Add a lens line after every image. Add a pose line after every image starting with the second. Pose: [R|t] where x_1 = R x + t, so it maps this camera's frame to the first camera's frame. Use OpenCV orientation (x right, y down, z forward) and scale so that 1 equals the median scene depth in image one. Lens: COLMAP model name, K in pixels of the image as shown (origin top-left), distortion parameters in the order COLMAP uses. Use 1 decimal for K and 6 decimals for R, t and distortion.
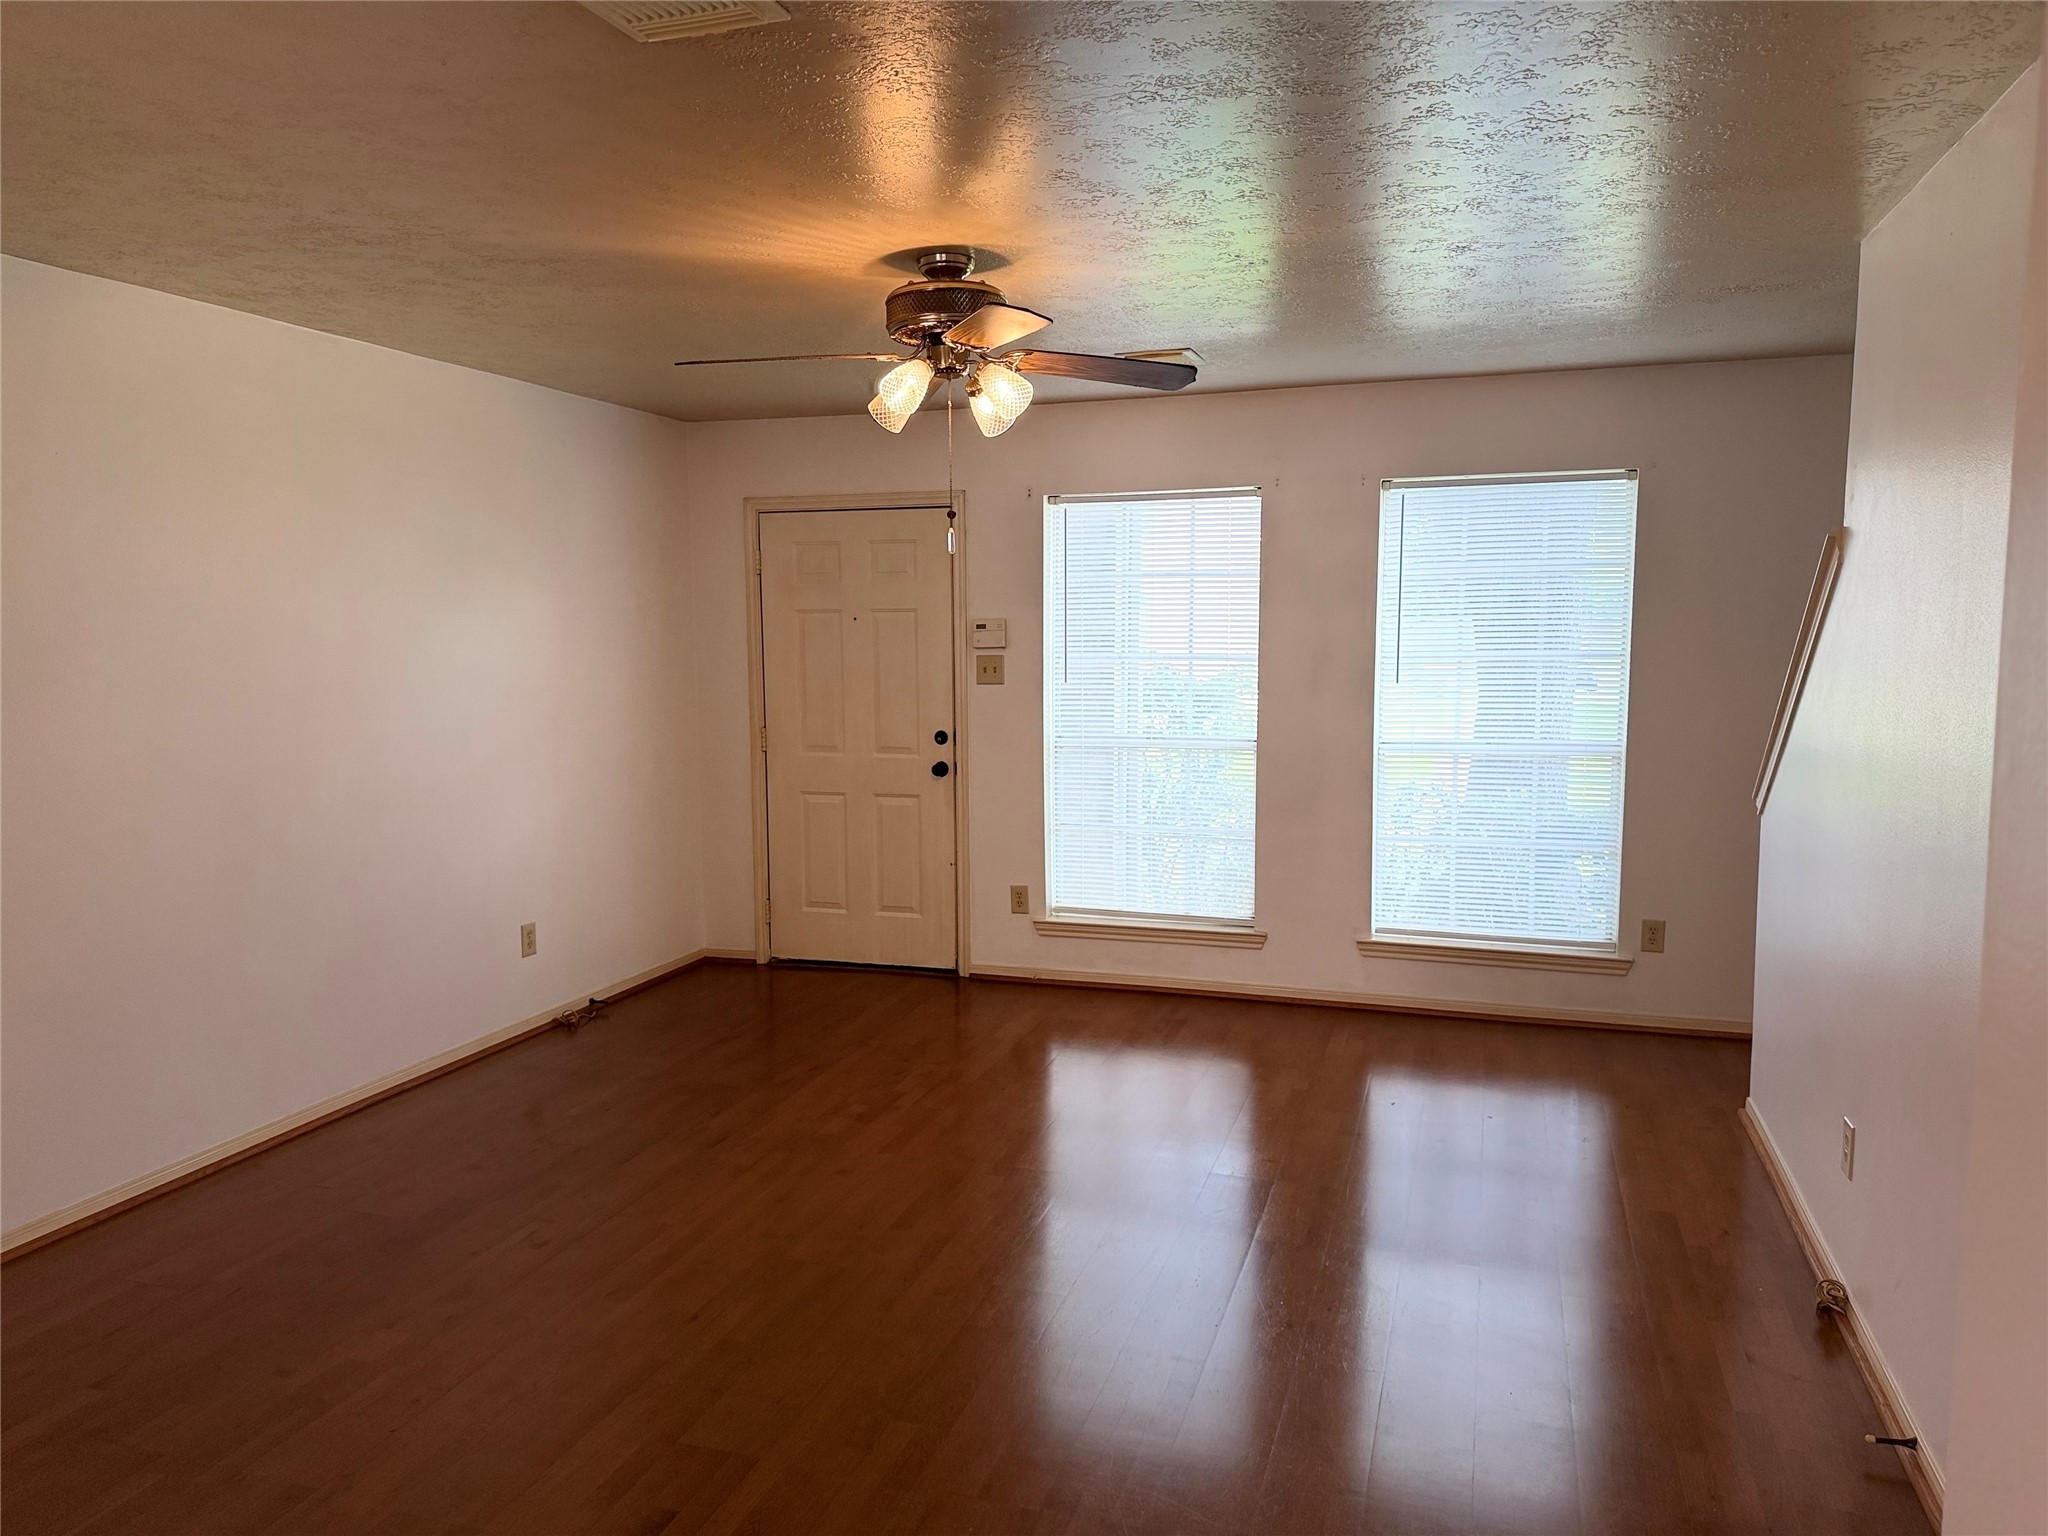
lens RADIAL K [[1446.4, 0, 1026.3], [0, 1446.4, 774.5], [0, 0, 1]] dist [0.043720, -0.053429]
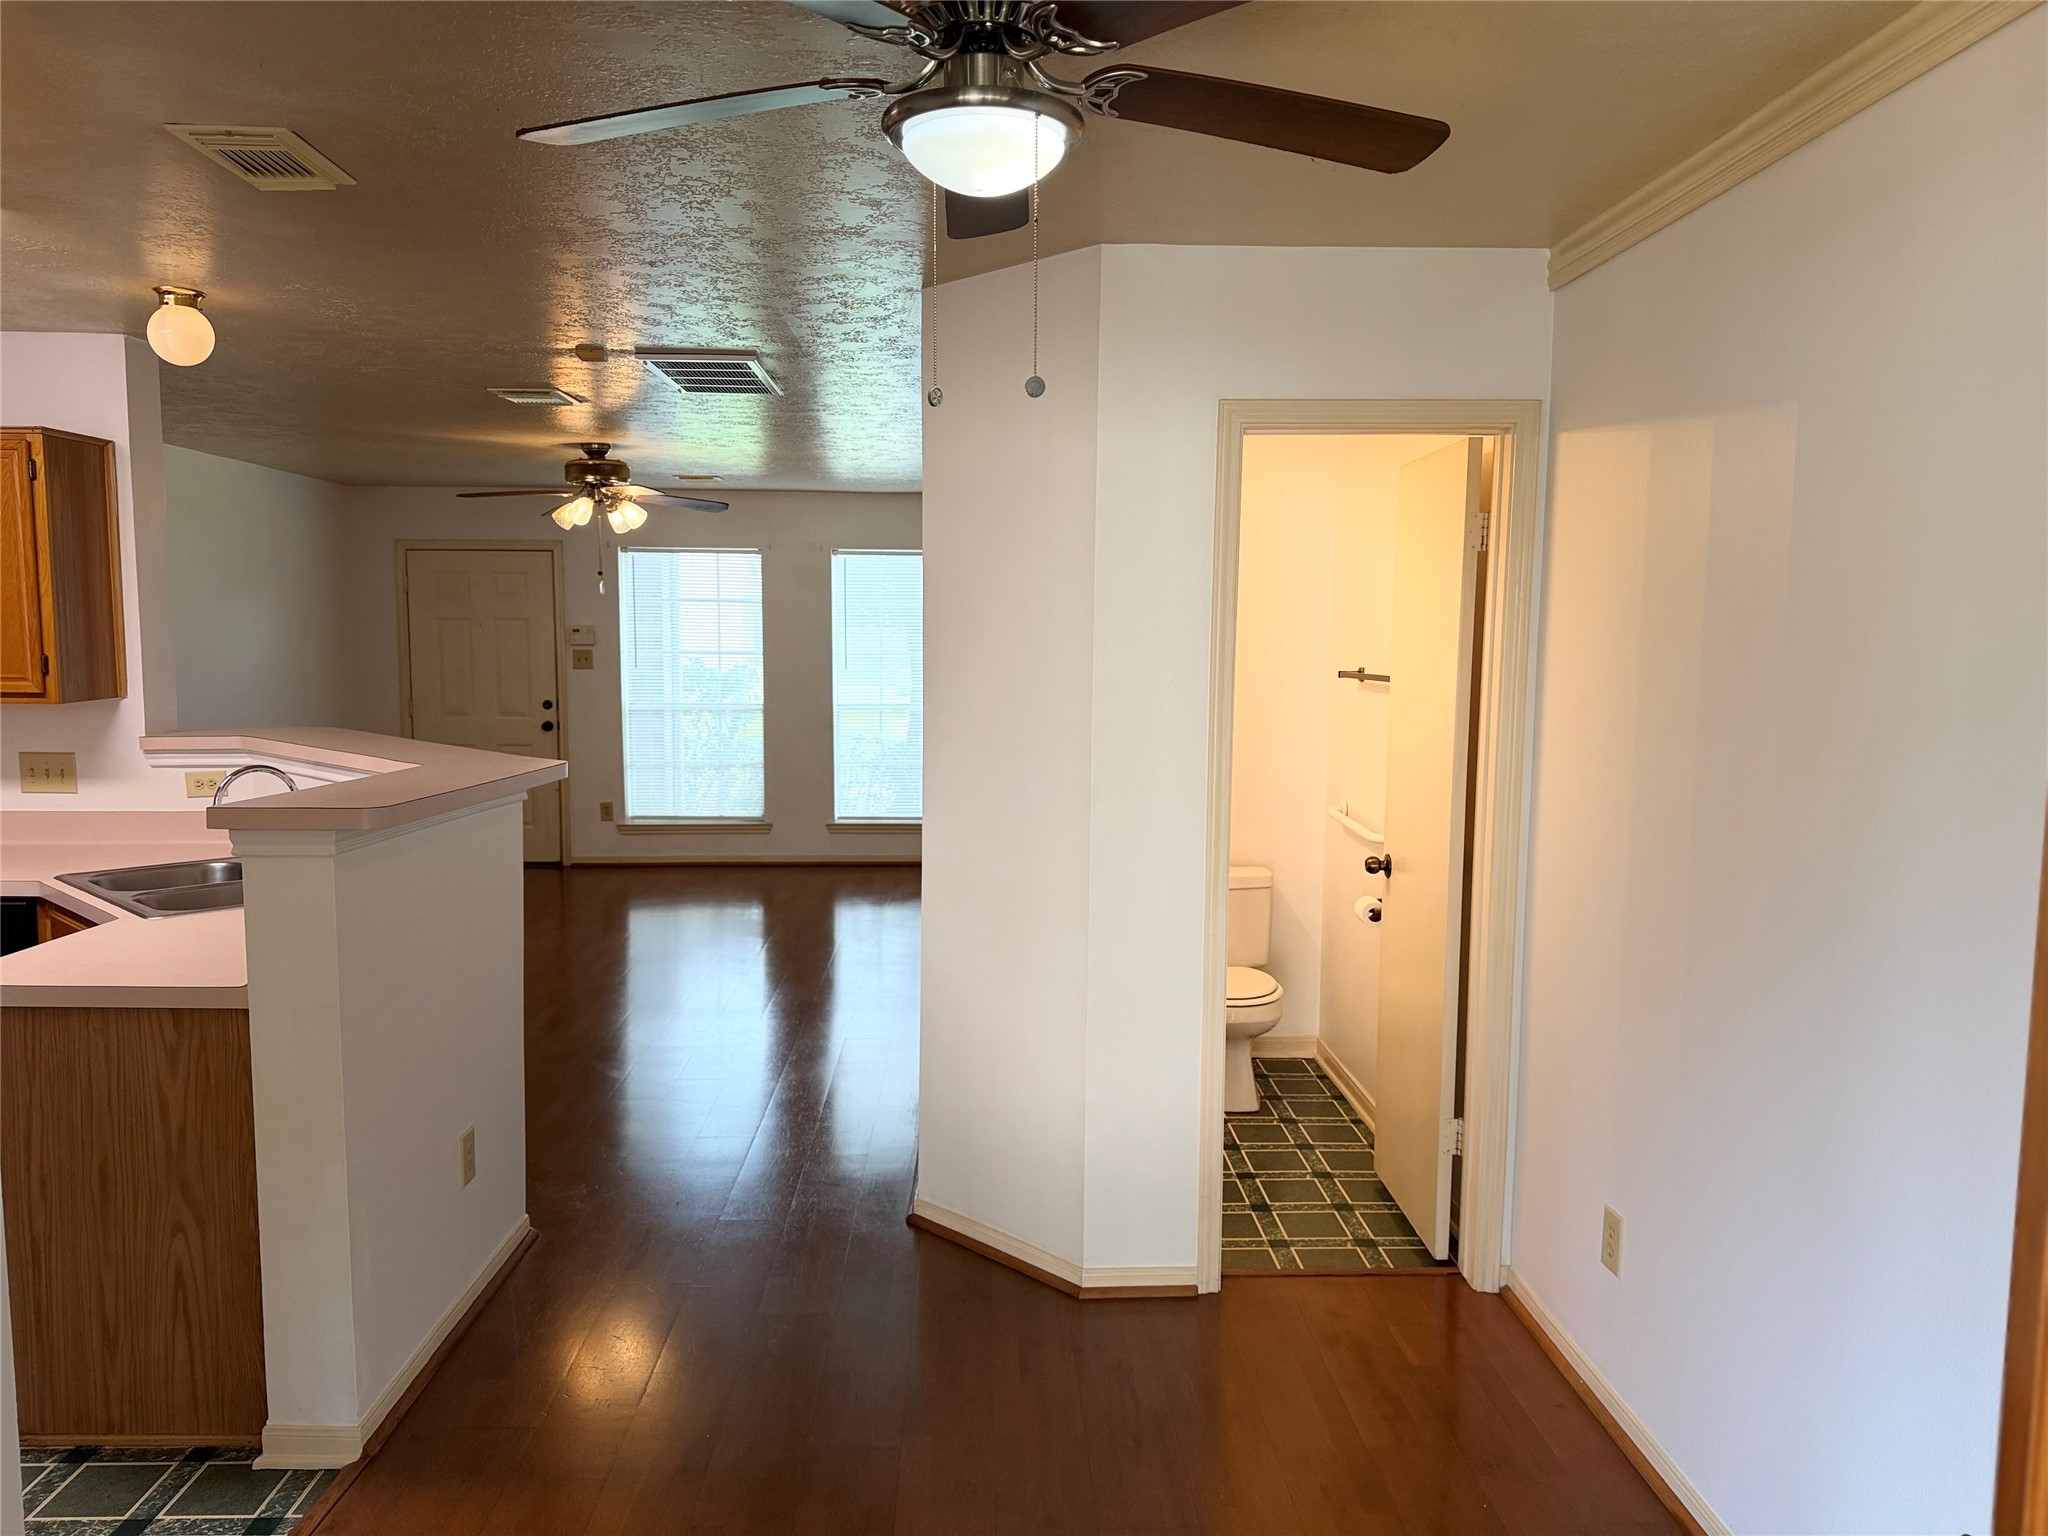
lens RADIAL K [[1446.4, 0, 1088.3], [0, 1446.4, 770.6], [0, 0, 1]] dist [0.043720, -0.053429]
pose [[0.929056, -0.022260, 0.369269, -0.097748], [0.025299, 0.999674, -0.003391, 0.062407], [-0.369073, 0.012493, 0.929317, -0.608690]]
